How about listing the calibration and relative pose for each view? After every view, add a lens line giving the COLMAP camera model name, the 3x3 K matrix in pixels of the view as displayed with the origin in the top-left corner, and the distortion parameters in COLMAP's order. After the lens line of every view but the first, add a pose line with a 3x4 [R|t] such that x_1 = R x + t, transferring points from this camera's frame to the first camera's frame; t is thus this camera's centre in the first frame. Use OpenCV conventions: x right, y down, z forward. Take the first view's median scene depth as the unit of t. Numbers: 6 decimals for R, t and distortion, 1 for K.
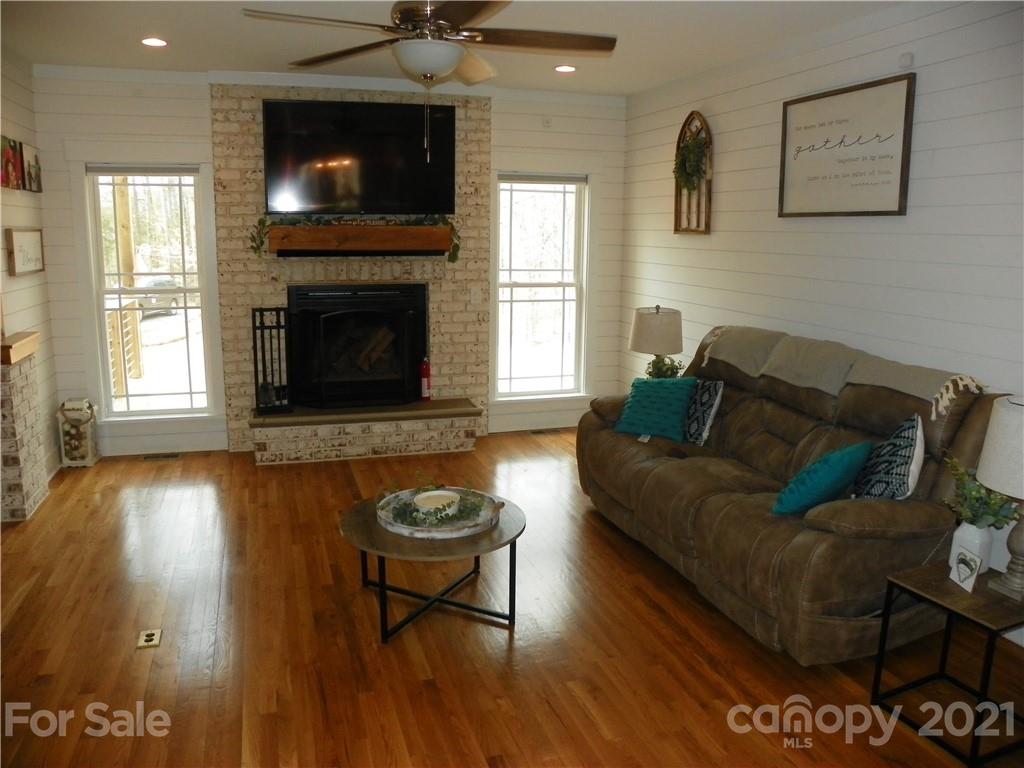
lens RADIAL K [[778.9, 0, 487.5], [0, 778.9, 386.0], [0, 0, 1]] dist [-0.142117, 0.076575]
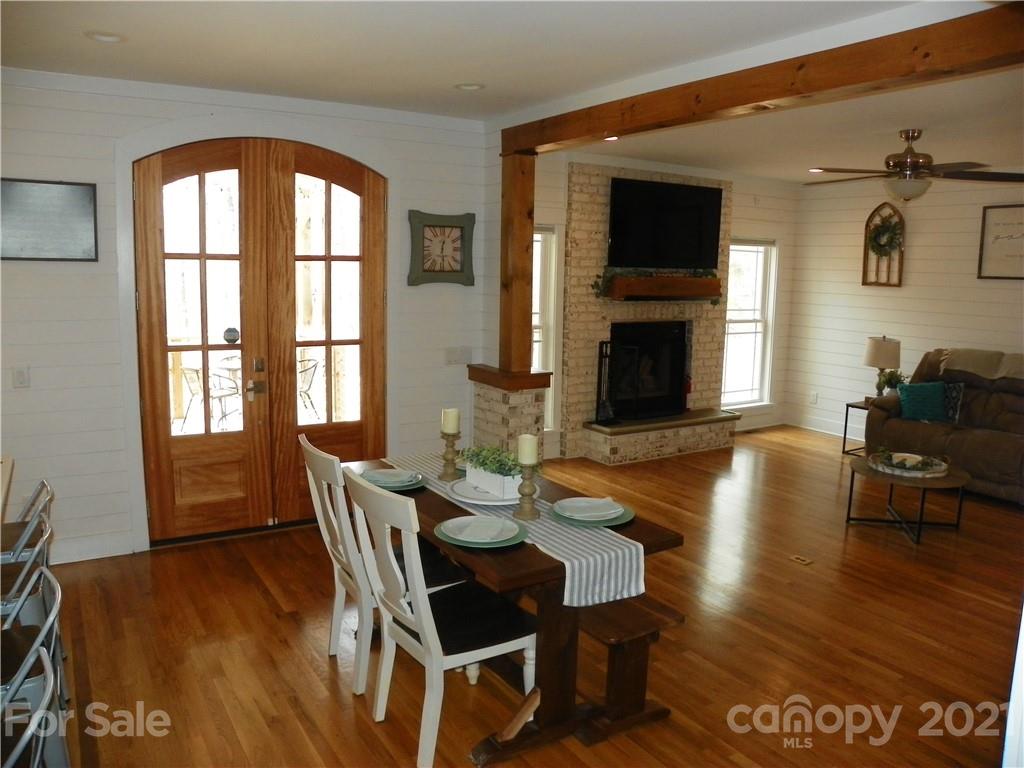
lens RADIAL K [[778.9, 0, 504.8], [0, 778.9, 392.1], [0, 0, 1]] dist [-0.142117, 0.076575]
pose [[0.965164, -0.036208, 0.259128, -0.775996], [0.044594, 0.998652, -0.026556, 0.008531], [-0.257817, 0.037186, 0.965478, -0.181961]]
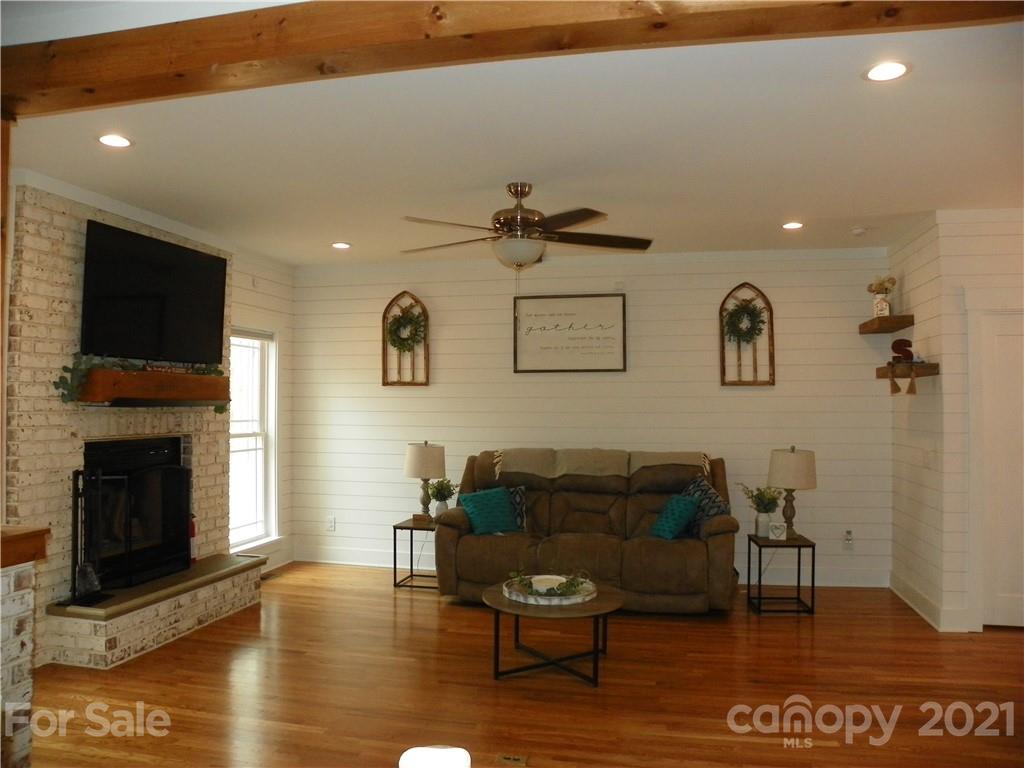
lens RADIAL K [[778.9, 0, 513.6], [0, 778.9, 389.2], [0, 0, 1]] dist [-0.142117, 0.076575]
pose [[0.492235, 0.008691, 0.870419, -0.740089], [0.170339, 0.979656, -0.106110, -0.024590], [-0.853633, 0.200497, 0.480741, 0.224321]]
